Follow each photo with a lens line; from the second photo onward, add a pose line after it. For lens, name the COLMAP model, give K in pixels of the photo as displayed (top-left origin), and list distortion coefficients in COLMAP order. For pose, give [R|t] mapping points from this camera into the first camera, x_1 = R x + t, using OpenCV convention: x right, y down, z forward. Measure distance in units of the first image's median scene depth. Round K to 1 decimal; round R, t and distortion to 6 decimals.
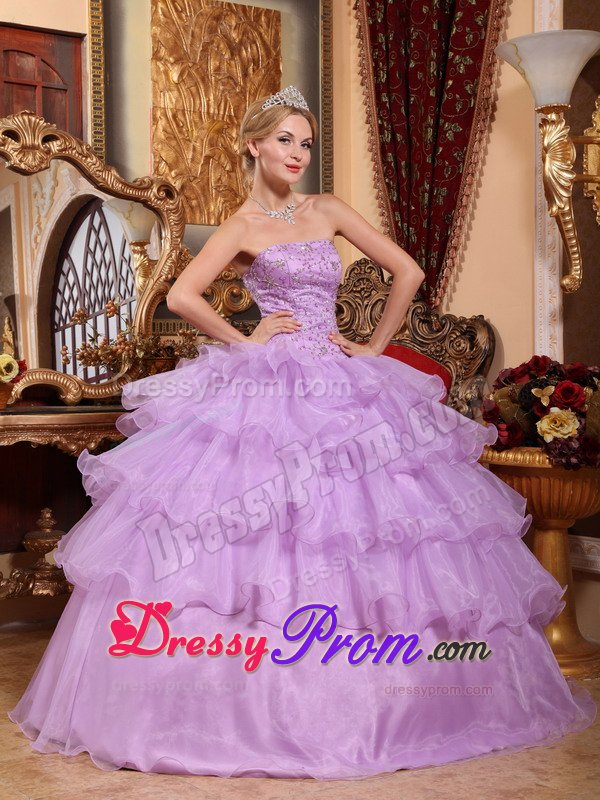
lens RADIAL K [[1284.8, 0, 299.0], [0, 1284.8, 400.6], [0, 0, 1]] dist [0.113186, 0.000000]
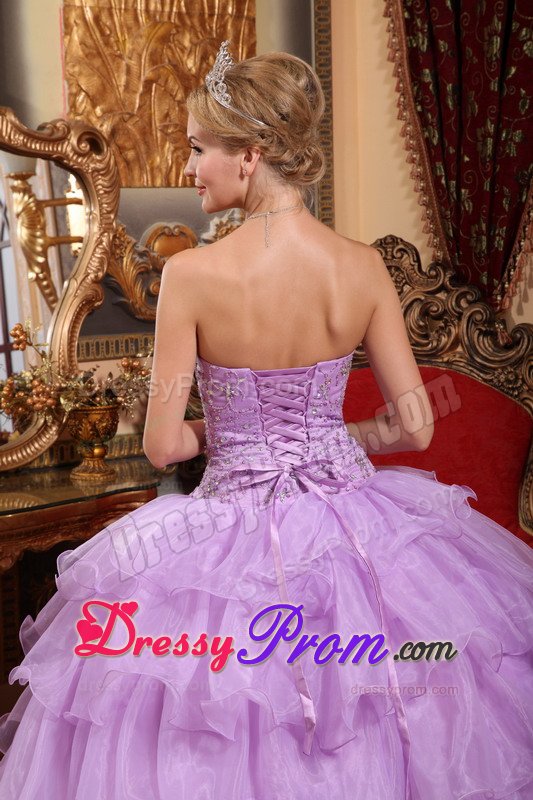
lens RADIAL K [[1743.7, 0, 269.5], [0, 1743.7, 402.7], [0, 0, 1]] dist [0.418683, 0.000000]
pose [[0.998212, -0.024762, 0.054410, -0.065204], [0.020572, 0.996875, 0.076274, -0.098343], [-0.056129, -0.075018, 0.995601, 0.102085]]
